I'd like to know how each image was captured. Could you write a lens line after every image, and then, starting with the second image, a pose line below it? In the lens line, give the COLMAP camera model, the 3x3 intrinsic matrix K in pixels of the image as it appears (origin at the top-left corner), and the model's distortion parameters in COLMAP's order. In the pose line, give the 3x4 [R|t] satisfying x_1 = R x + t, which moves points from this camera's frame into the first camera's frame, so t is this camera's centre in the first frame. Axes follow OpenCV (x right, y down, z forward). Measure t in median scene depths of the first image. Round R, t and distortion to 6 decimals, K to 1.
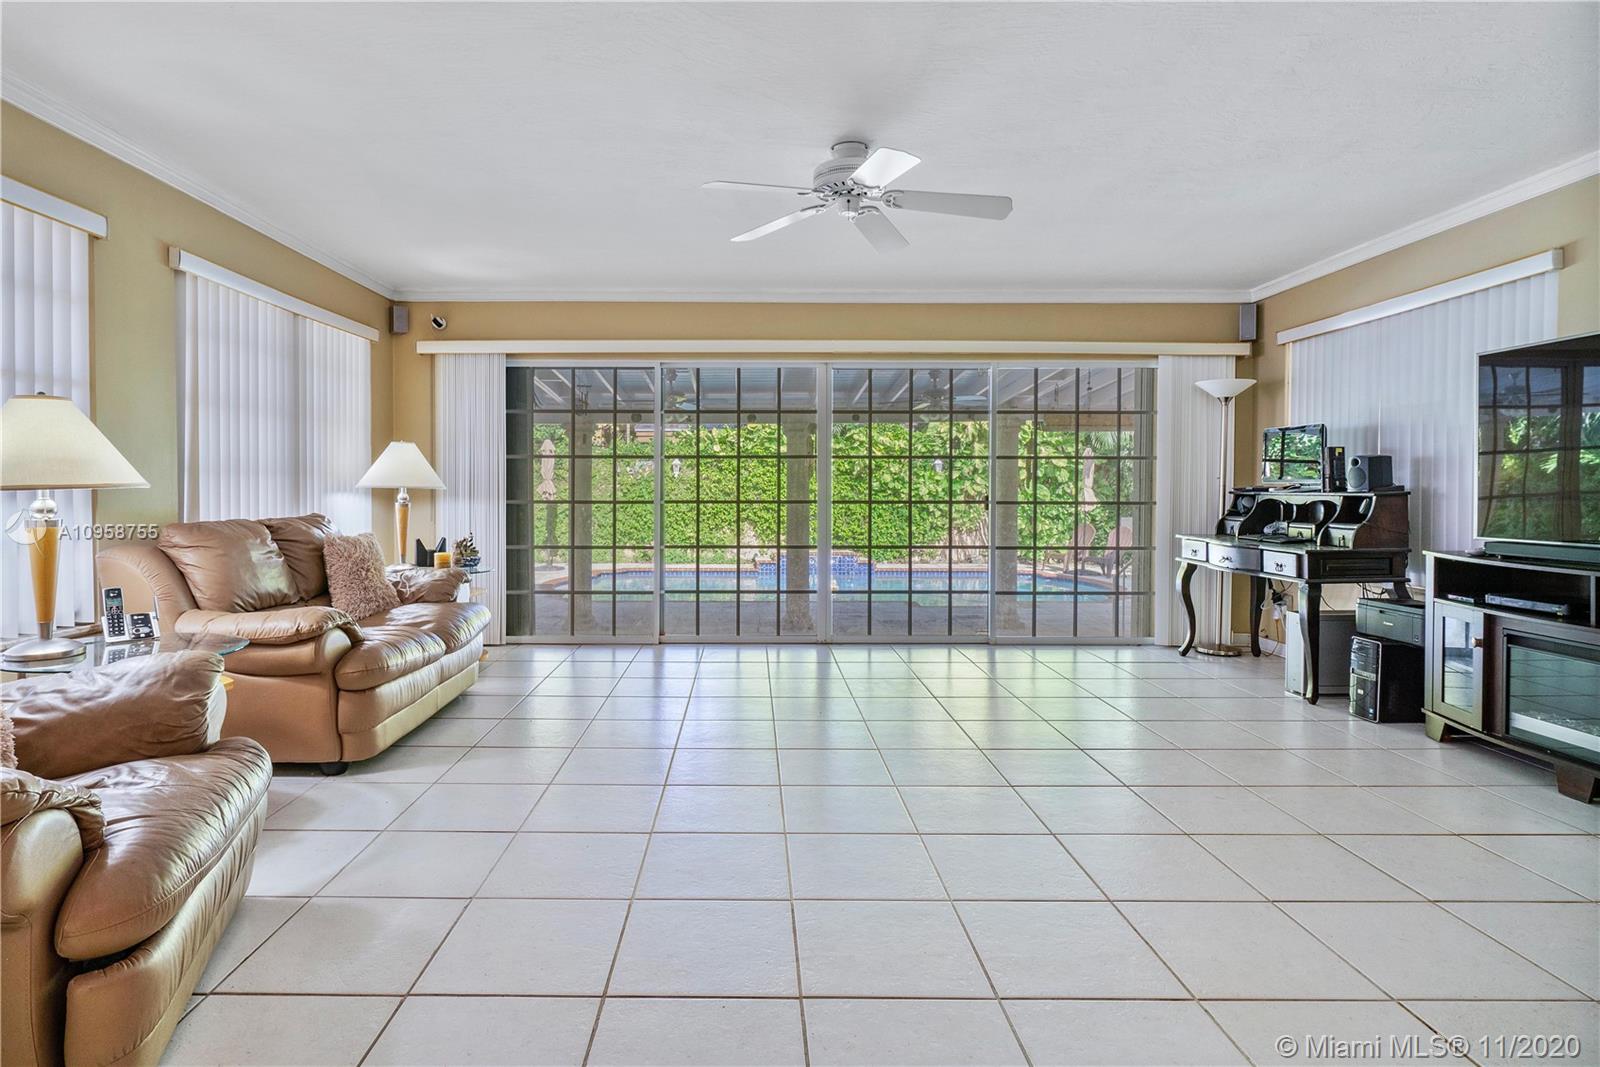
lens RADIAL K [[830.1, 0, 751.6], [0, 830.1, 501.1], [0, 0, 1]] dist [-0.000885, 0.000118]
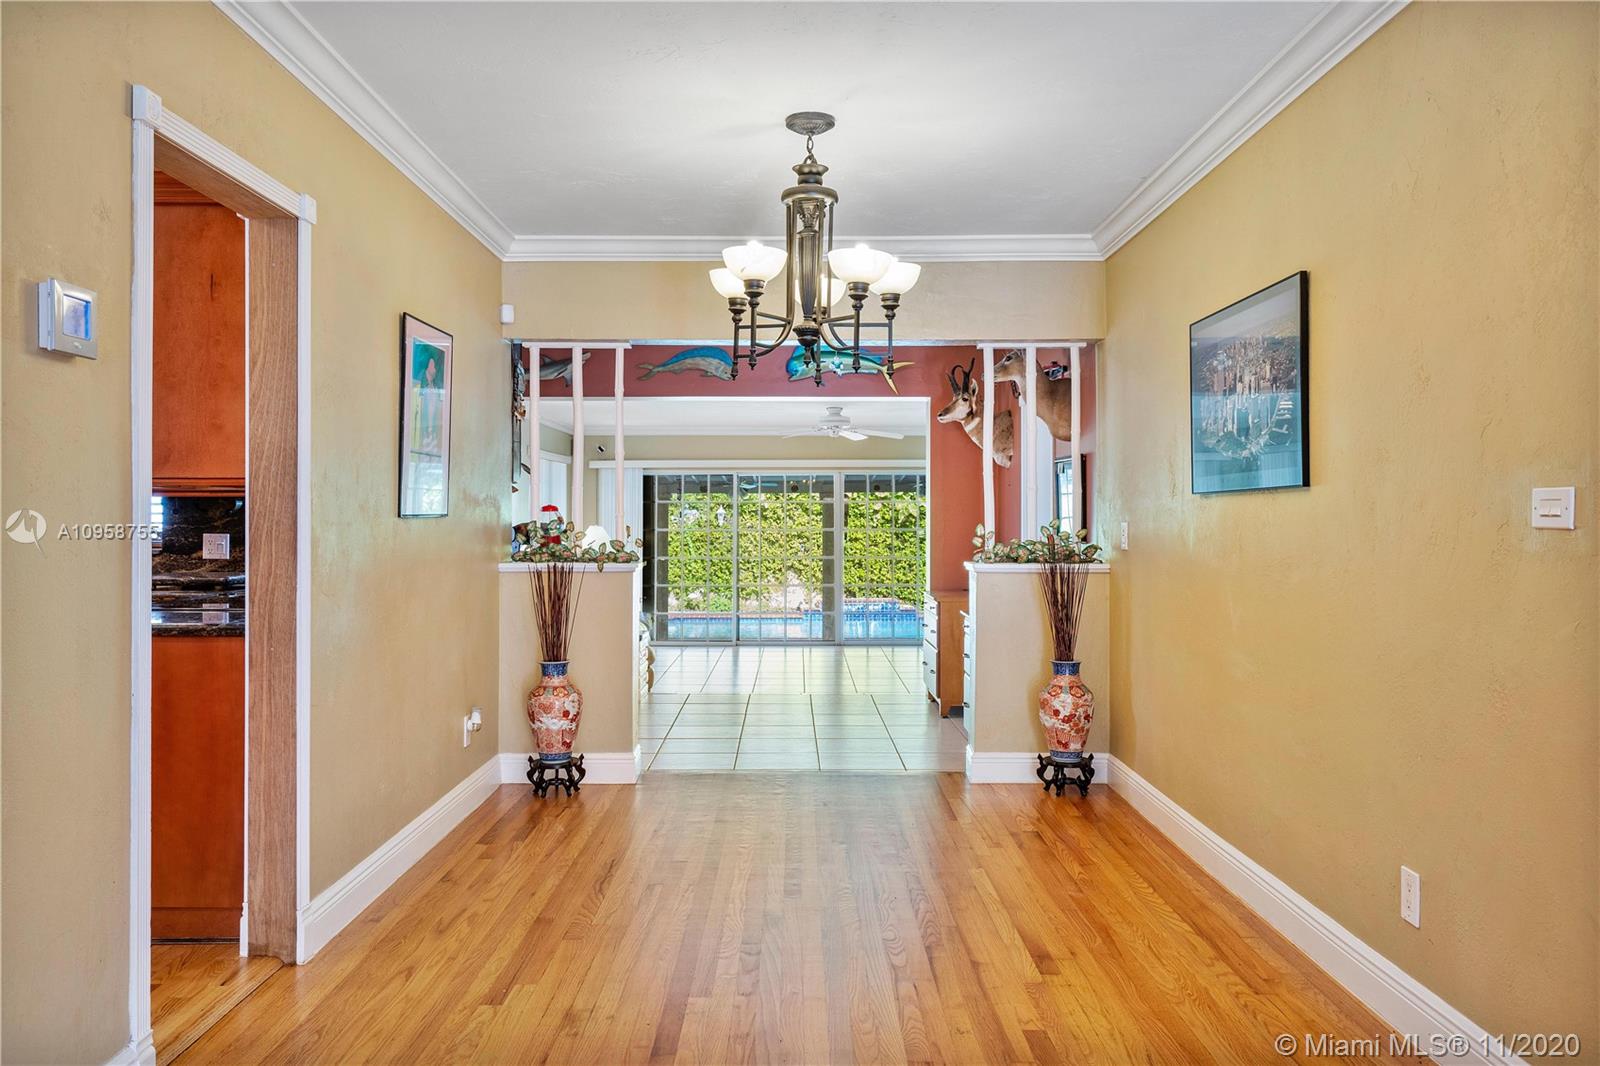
lens RADIAL K [[1201.6, 0, 804.7], [0, 1201.6, 510.4], [0, 0, 1]] dist [0.023251, 0.000191]
pose [[0.999994, -0.001775, 0.002954, 0.019595], [0.001848, 0.999685, -0.025043, -0.036062], [-0.002908, 0.025048, 0.999682, -1.479657]]
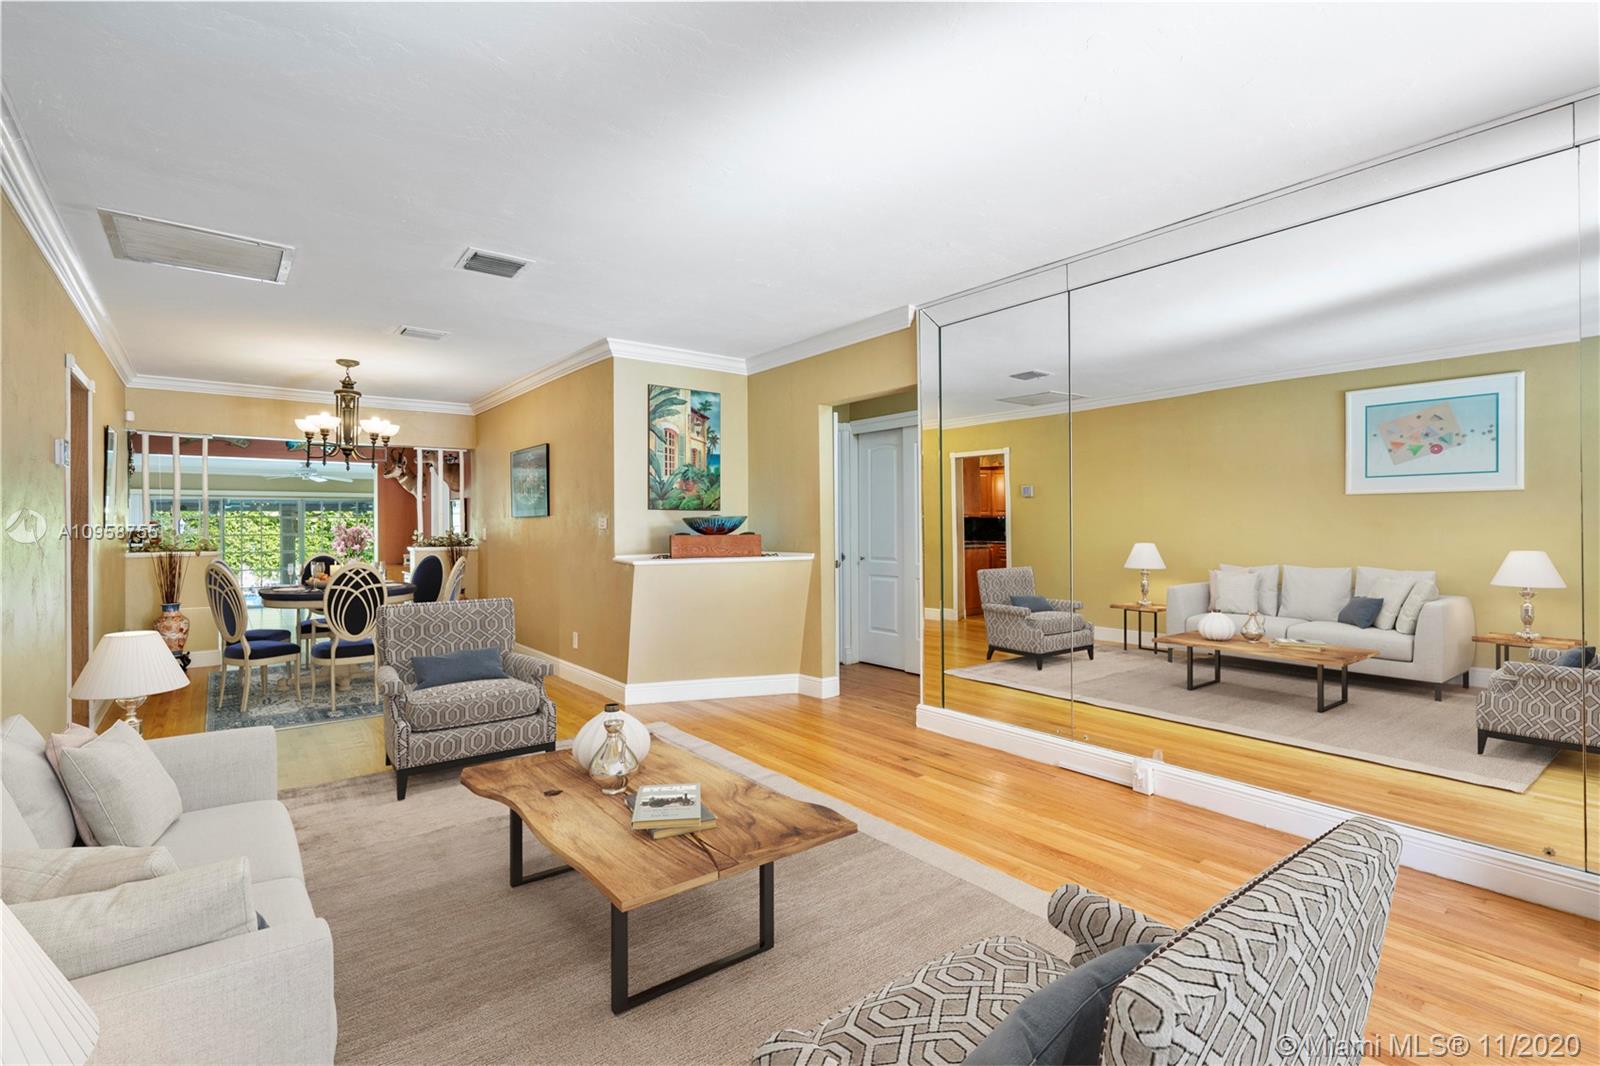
lens RADIAL K [[733.4, 0, 784.8], [0, 733.4, 525.7], [0, 0, 1]] dist [0.000807, 0.000448]
pose [[0.793699, -0.006169, 0.608280, -0.121889], [0.017605, 0.999763, -0.012832, -0.026815], [-0.608056, 0.020893, 0.793619, -1.989648]]
